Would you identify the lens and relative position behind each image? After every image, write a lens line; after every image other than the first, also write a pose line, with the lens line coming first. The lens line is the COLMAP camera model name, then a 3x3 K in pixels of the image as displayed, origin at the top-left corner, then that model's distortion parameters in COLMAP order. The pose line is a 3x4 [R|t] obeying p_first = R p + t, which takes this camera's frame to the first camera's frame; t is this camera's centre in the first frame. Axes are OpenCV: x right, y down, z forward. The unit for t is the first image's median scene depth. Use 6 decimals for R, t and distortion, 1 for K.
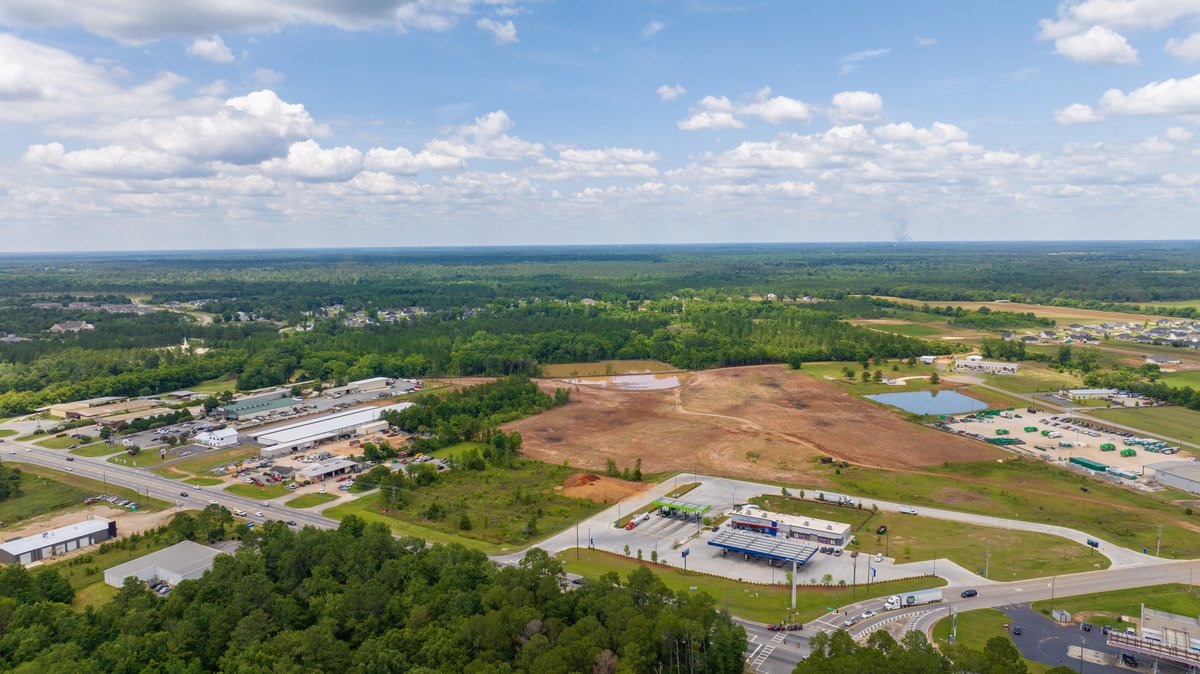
lens RADIAL K [[839.5, 0, 600.2], [0, 839.5, 316.6], [0, 0, 1]] dist [-0.035446, 0.040307]
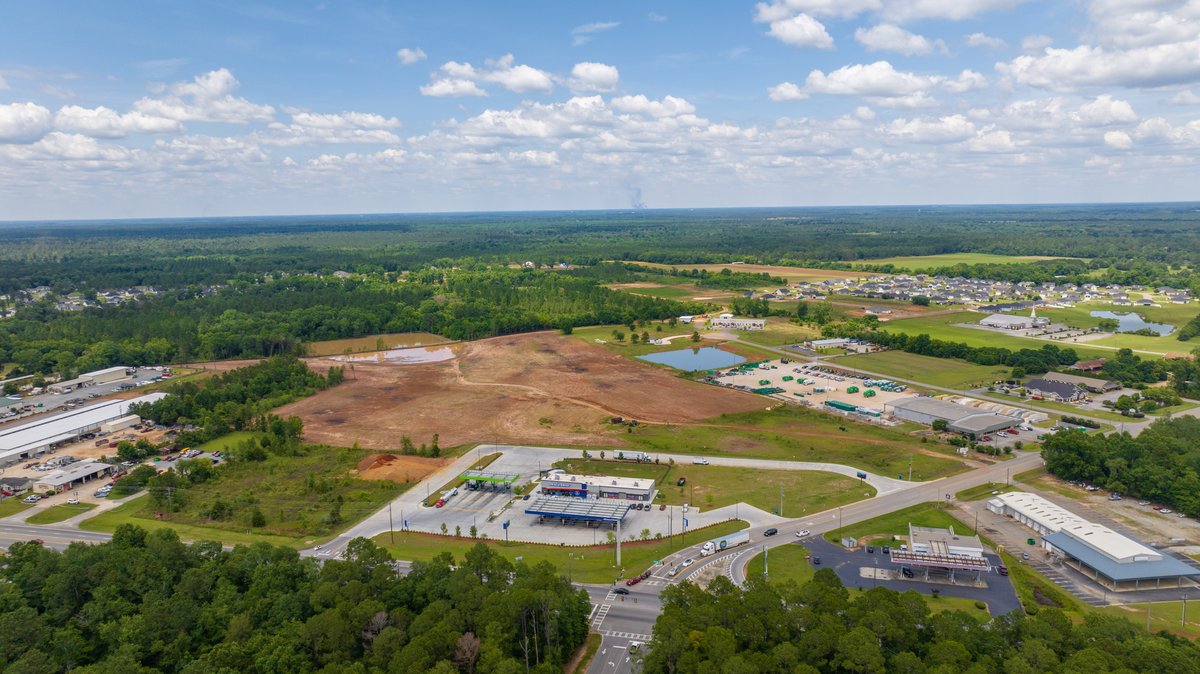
lens RADIAL K [[839.5, 0, 595.4], [0, 839.5, 318.8], [0, 0, 1]] dist [-0.035446, 0.040307]
pose [[0.956712, -0.043920, 0.287703, -0.015879], [0.032496, 0.998487, 0.044368, -0.000344], [-0.289216, -0.033098, 0.956691, 0.006101]]
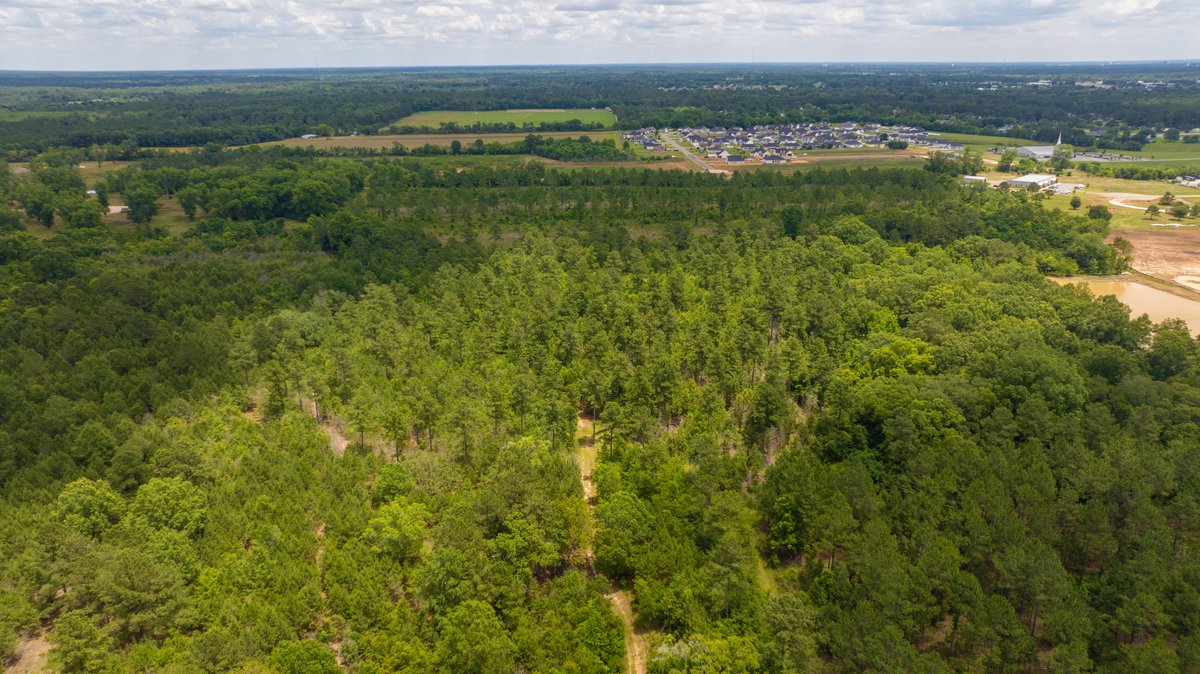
lens RADIAL K [[839.5, 0, 601.9], [0, 839.5, 337.5], [0, 0, 1]] dist [-0.035446, 0.040307]
pose [[0.175484, -0.301017, 0.937334, -0.267883], [0.096400, 0.952787, 0.287932, -0.044430], [-0.979751, 0.039831, 0.196217, 0.721538]]
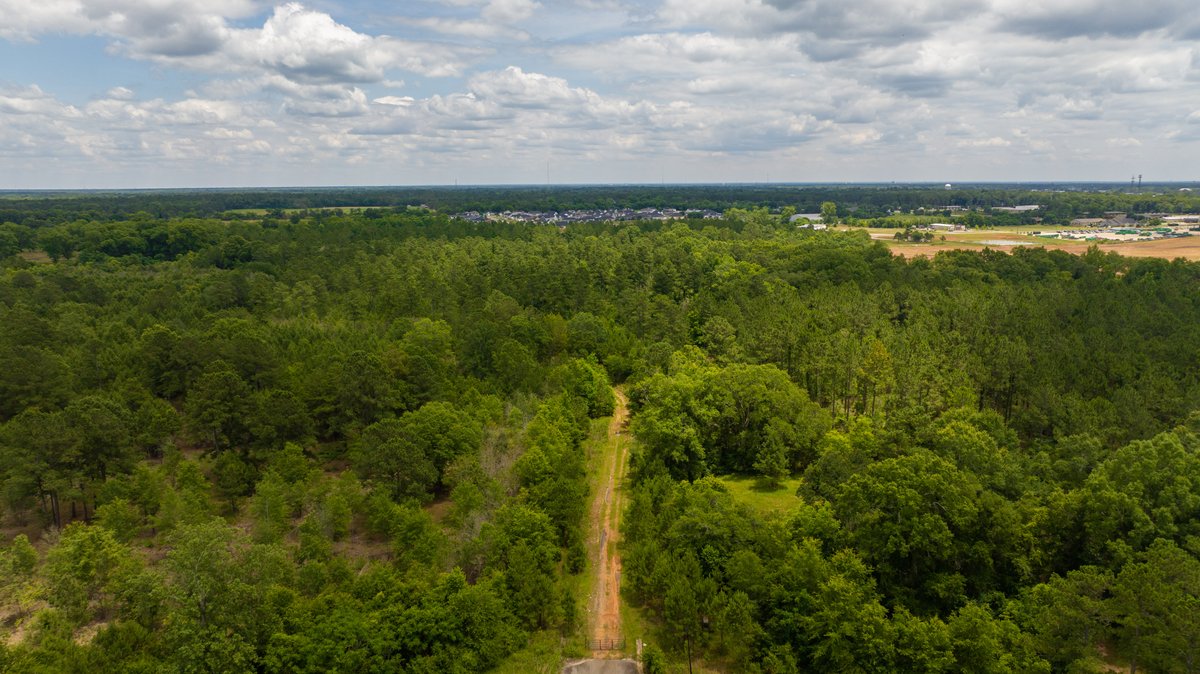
lens RADIAL K [[839.5, 0, 600.3], [0, 839.5, 329.7], [0, 0, 1]] dist [-0.035446, 0.040307]
pose [[-0.061580, -0.162510, 0.984784, -0.334630], [0.100116, 0.980674, 0.168092, -0.009906], [-0.993068, 0.108944, -0.044120, 0.750469]]
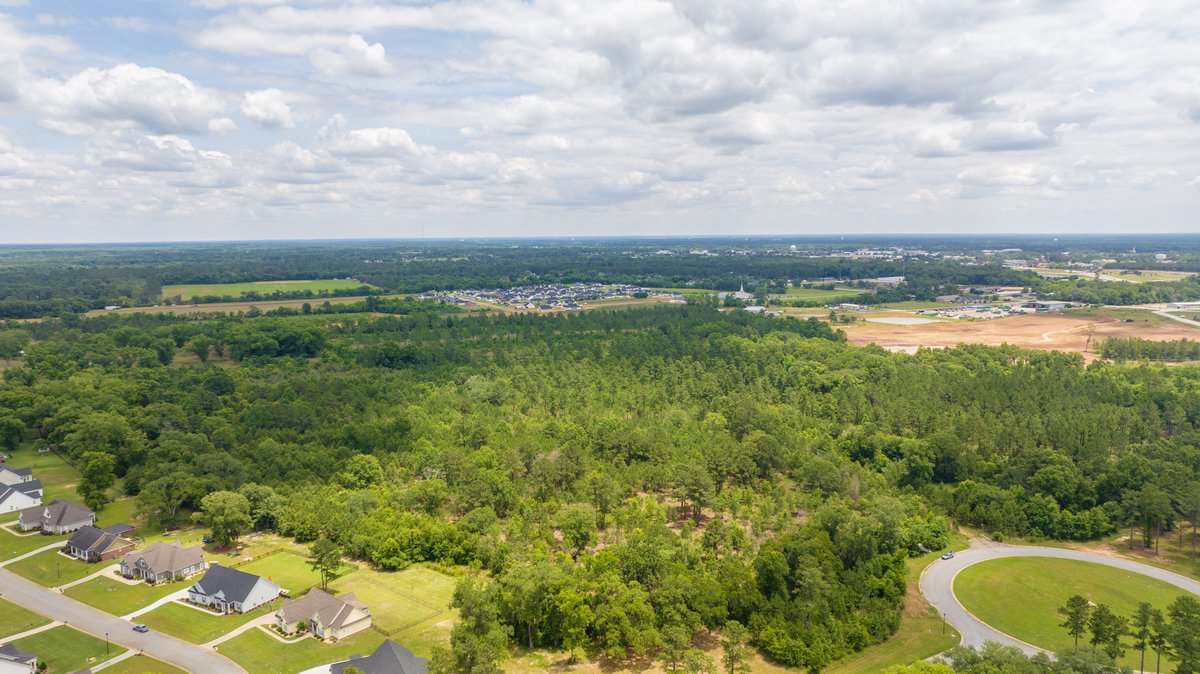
lens RADIAL K [[839.5, 0, 596.6], [0, 839.5, 345.8], [0, 0, 1]] dist [-0.035446, 0.040307]
pose [[-0.242441, -0.116540, 0.963141, -0.445713], [0.101177, 0.984308, 0.144569, -0.059752], [-0.964876, 0.132497, -0.226846, 0.886116]]
